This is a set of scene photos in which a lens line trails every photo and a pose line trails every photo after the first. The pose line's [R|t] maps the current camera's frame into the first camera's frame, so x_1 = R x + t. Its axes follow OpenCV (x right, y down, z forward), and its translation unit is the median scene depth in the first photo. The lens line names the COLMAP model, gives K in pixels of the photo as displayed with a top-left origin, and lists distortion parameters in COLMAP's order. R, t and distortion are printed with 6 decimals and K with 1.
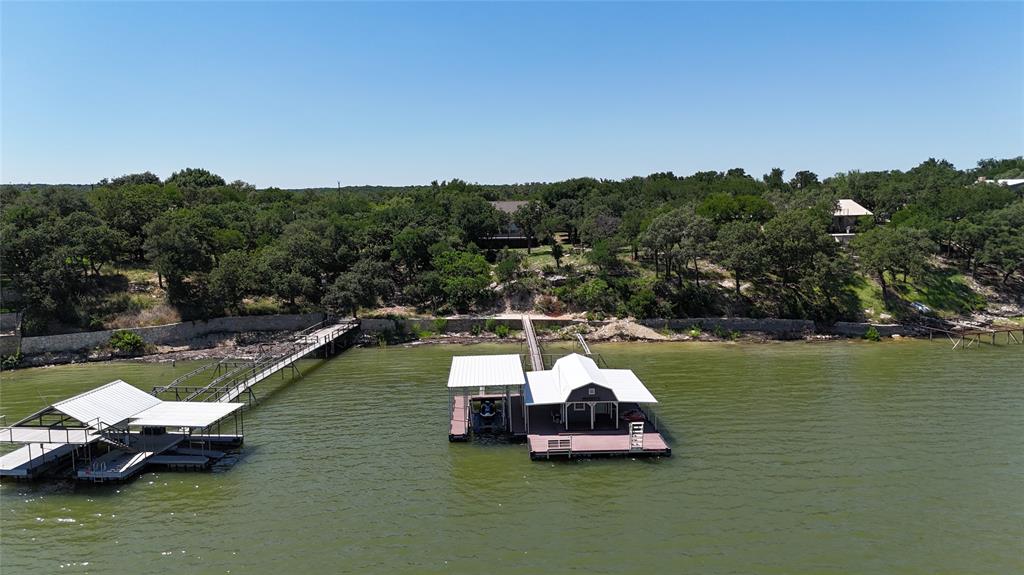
lens RADIAL K [[737.4, 0, 512.0], [0, 737.4, 287.5], [0, 0, 1]] dist [0.069036, -0.083628]
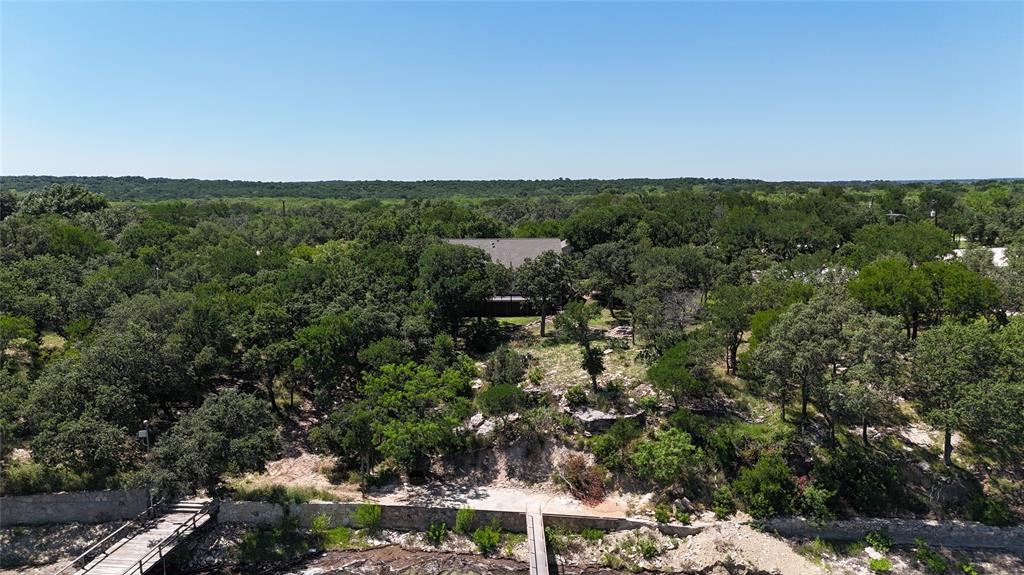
lens RADIAL K [[737.4, 0, 512.0], [0, 737.4, 287.5], [0, 0, 1]] dist [0.069036, -0.083628]
pose [[0.999755, 0.009873, -0.019821, 0.011729], [-0.009683, 0.999907, 0.009652, -0.115941], [0.019914, -0.009458, 0.999757, 0.479333]]
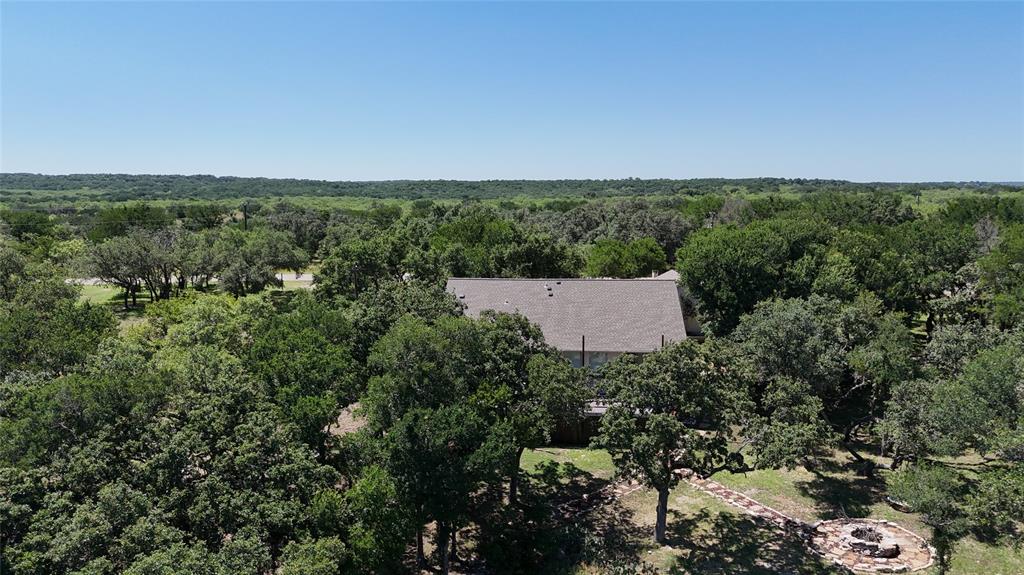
lens RADIAL K [[737.4, 0, 512.0], [0, 737.4, 287.5], [0, 0, 1]] dist [0.069036, -0.083628]
pose [[0.993898, 0.026674, -0.107033, -0.003533], [-0.025626, 0.999609, 0.011158, -0.170481], [0.107289, -0.008347, 0.994193, 0.923708]]
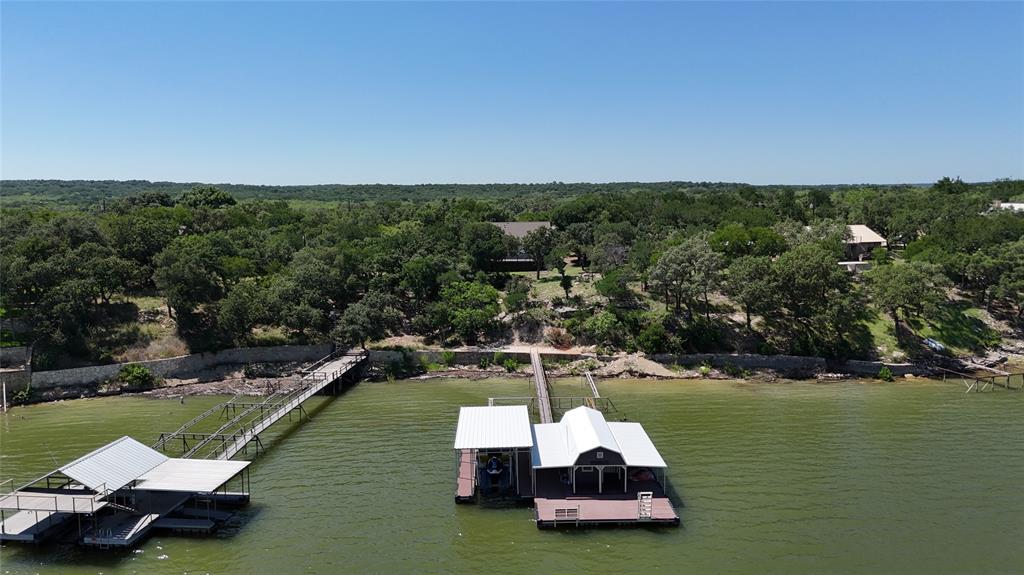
lens RADIAL K [[737.4, 0, 512.0], [0, 737.4, 287.5], [0, 0, 1]] dist [0.069036, -0.083628]
pose [[0.999886, 0.008318, -0.012614, 0.000507], [-0.008262, 0.999956, 0.004523, -0.048655], [0.012651, -0.004419, 0.999910, 0.004618]]
